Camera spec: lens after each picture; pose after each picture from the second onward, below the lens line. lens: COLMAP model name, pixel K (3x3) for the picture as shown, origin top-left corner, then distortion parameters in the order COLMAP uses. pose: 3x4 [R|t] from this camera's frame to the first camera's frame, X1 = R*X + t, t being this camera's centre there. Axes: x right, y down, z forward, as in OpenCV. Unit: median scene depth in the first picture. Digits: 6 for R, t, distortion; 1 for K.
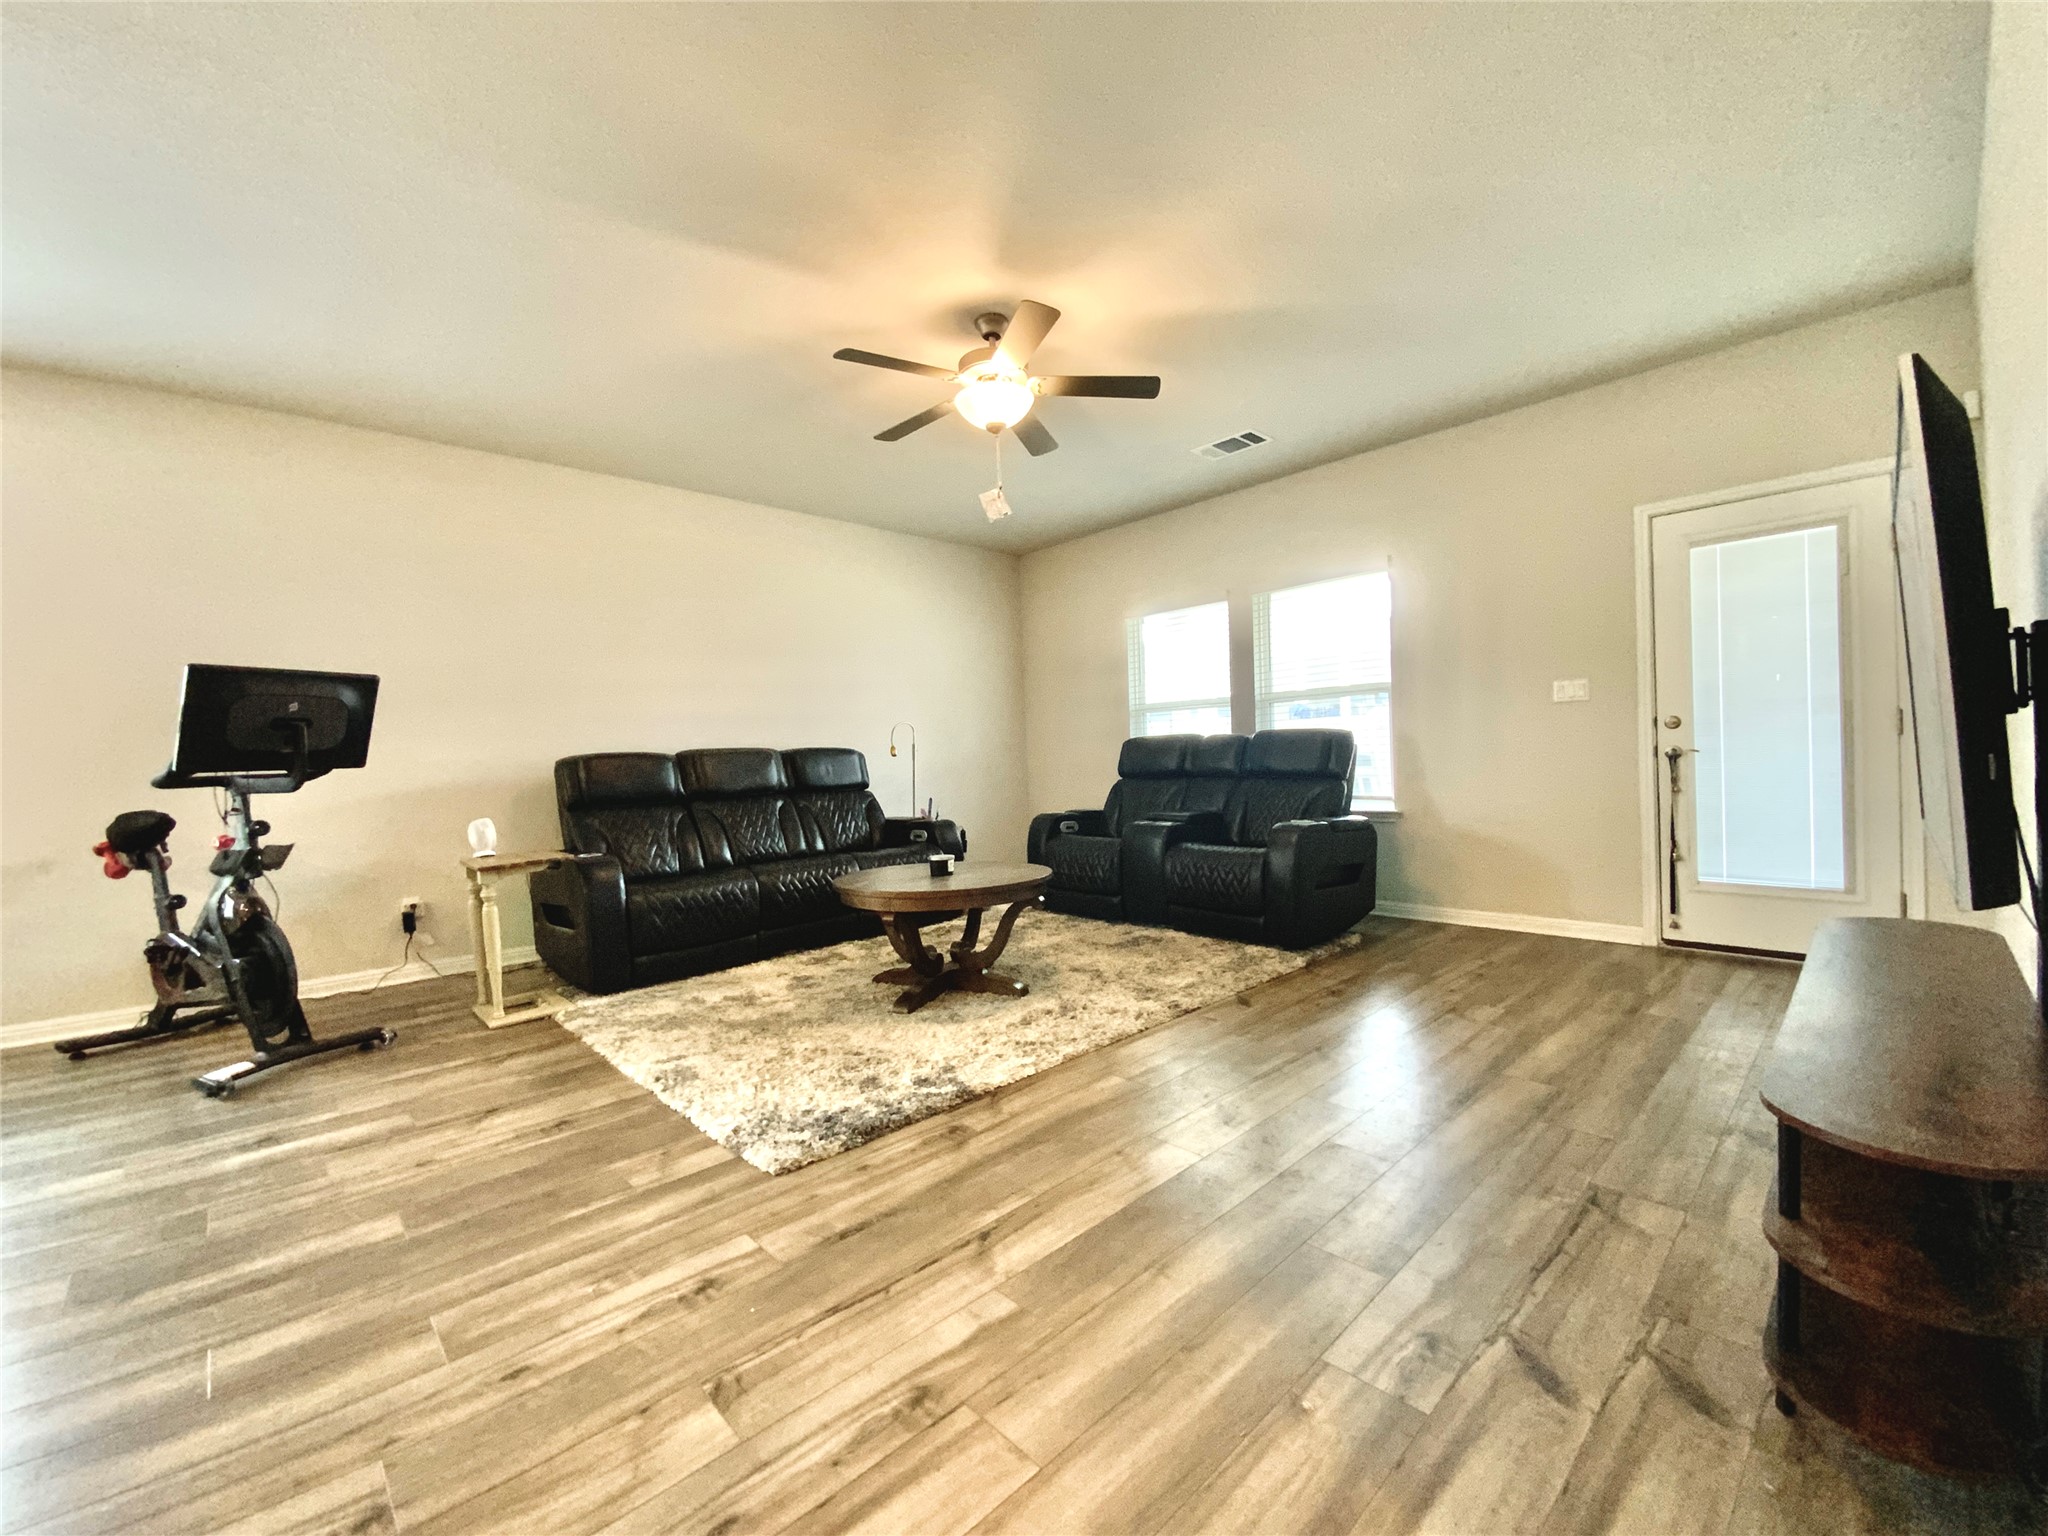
lens RADIAL K [[827.5, 0, 1029.2], [0, 827.5, 753.5], [0, 0, 1]] dist [-0.000563, -0.002165]
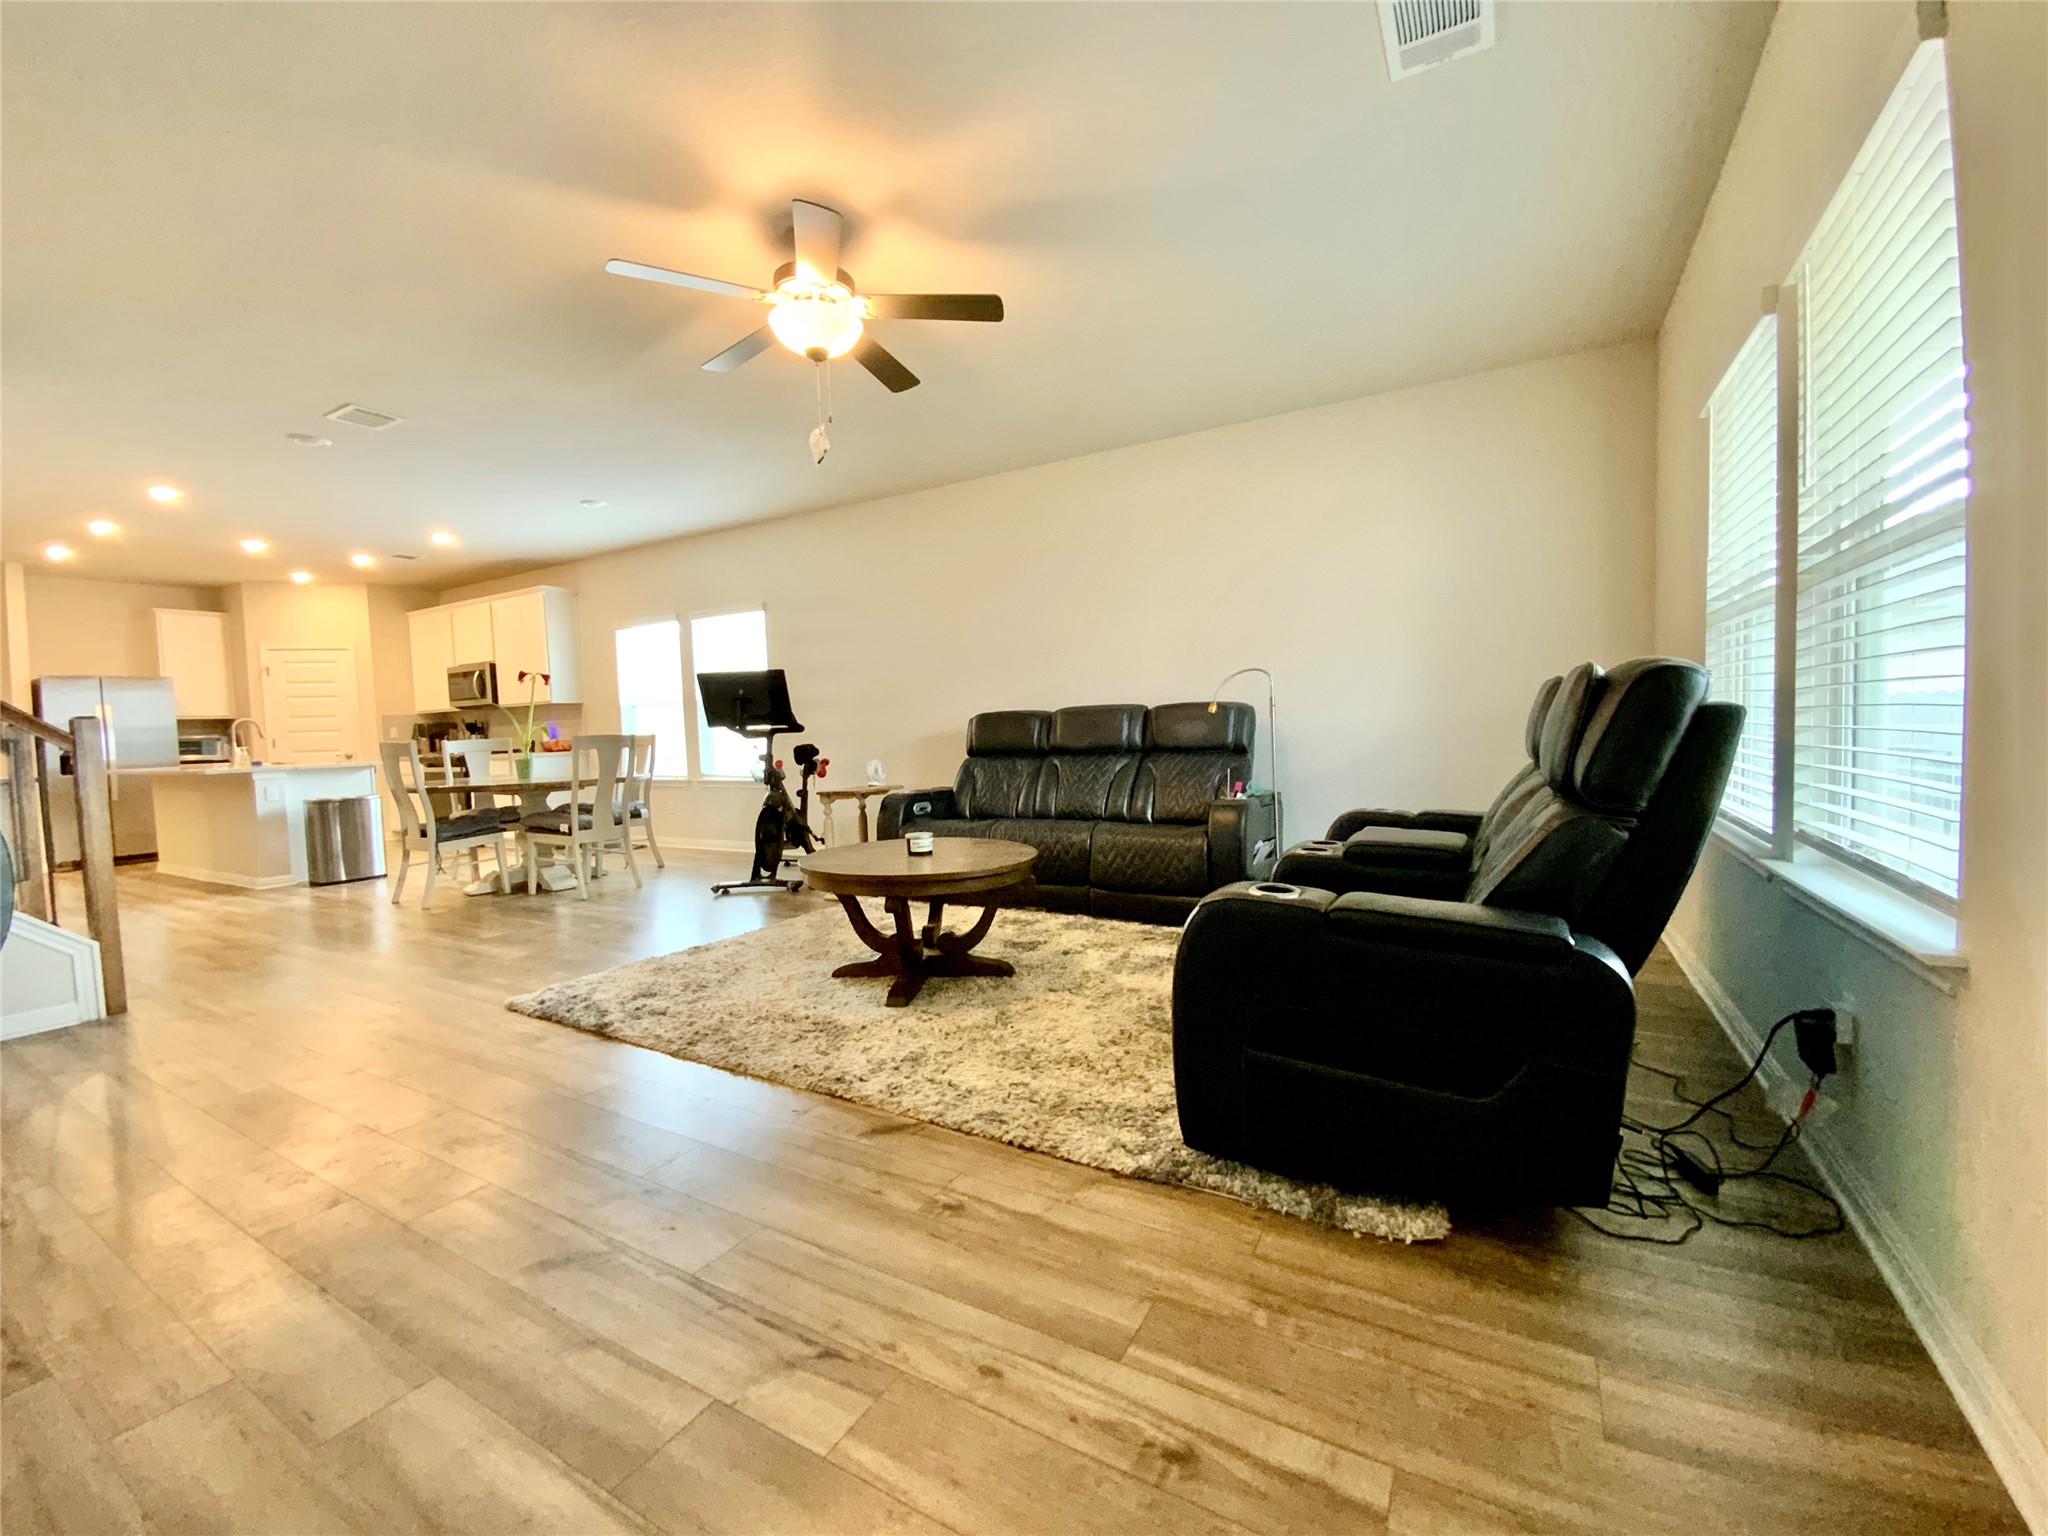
lens RADIAL K [[827.5, 0, 1024.9], [0, 827.5, 763.9], [0, 0, 1]] dist [-0.000563, -0.002165]
pose [[0.290908, 0.072773, -0.953979, 0.867281], [0.024041, 0.996232, 0.083327, -0.030147], [0.956449, -0.047175, 0.288062, 0.918672]]
